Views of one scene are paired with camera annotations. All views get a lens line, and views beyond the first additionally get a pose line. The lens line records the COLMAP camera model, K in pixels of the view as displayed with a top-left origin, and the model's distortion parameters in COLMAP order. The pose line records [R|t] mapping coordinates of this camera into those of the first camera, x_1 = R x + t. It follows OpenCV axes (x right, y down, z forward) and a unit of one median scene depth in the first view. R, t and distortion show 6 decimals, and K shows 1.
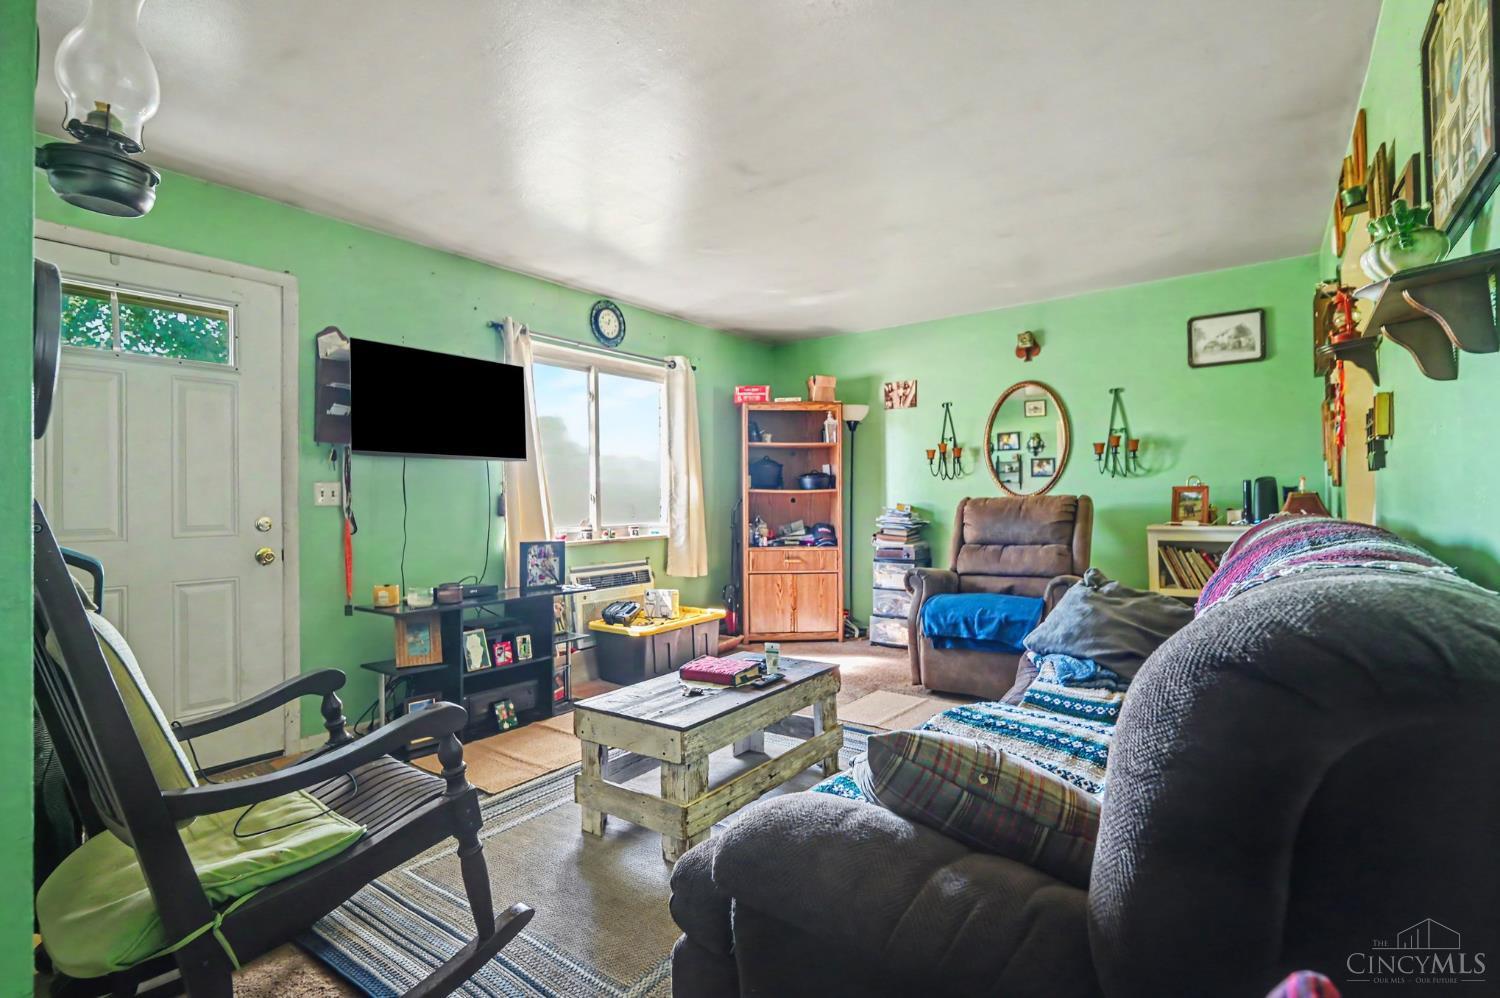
lens RADIAL K [[704.9, 0, 750.0], [0, 704.9, 499.0], [0, 0, 1]] dist [-0.001428, -0.001207]
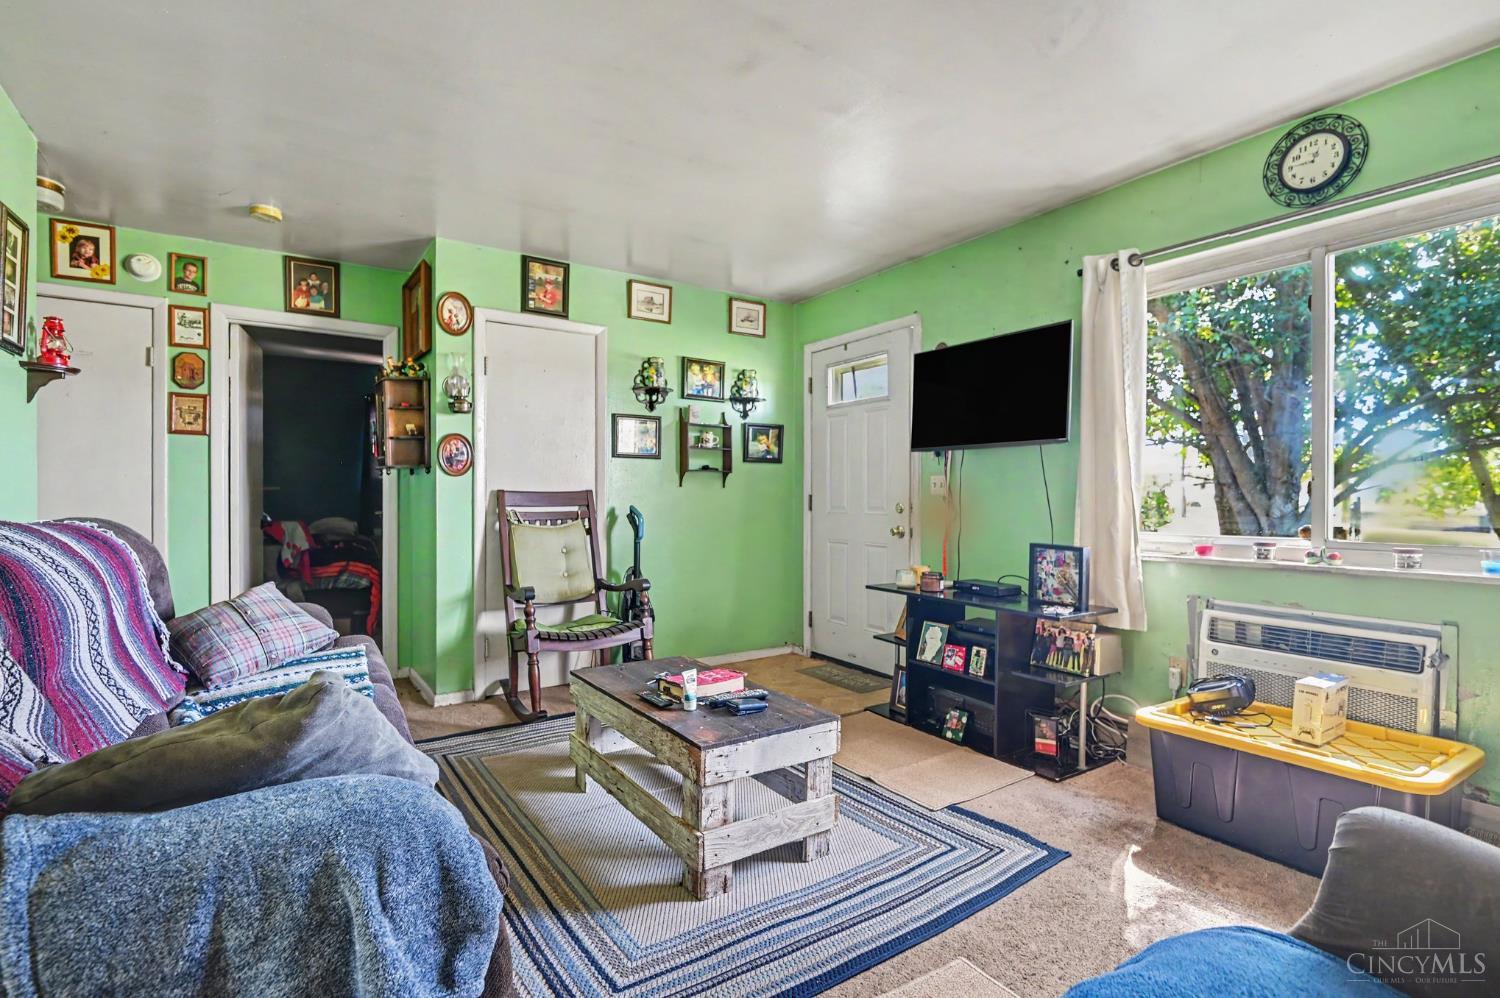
lens RADIAL K [[704.9, 0, 750.0], [0, 704.9, 499.0], [0, 0, 1]] dist [-0.001428, -0.001207]
pose [[-0.333496, 0.017180, -0.942595, 0.592381], [0.003626, 0.999850, 0.016941, -0.004943], [0.942744, 0.002232, -0.333509, 1.029710]]
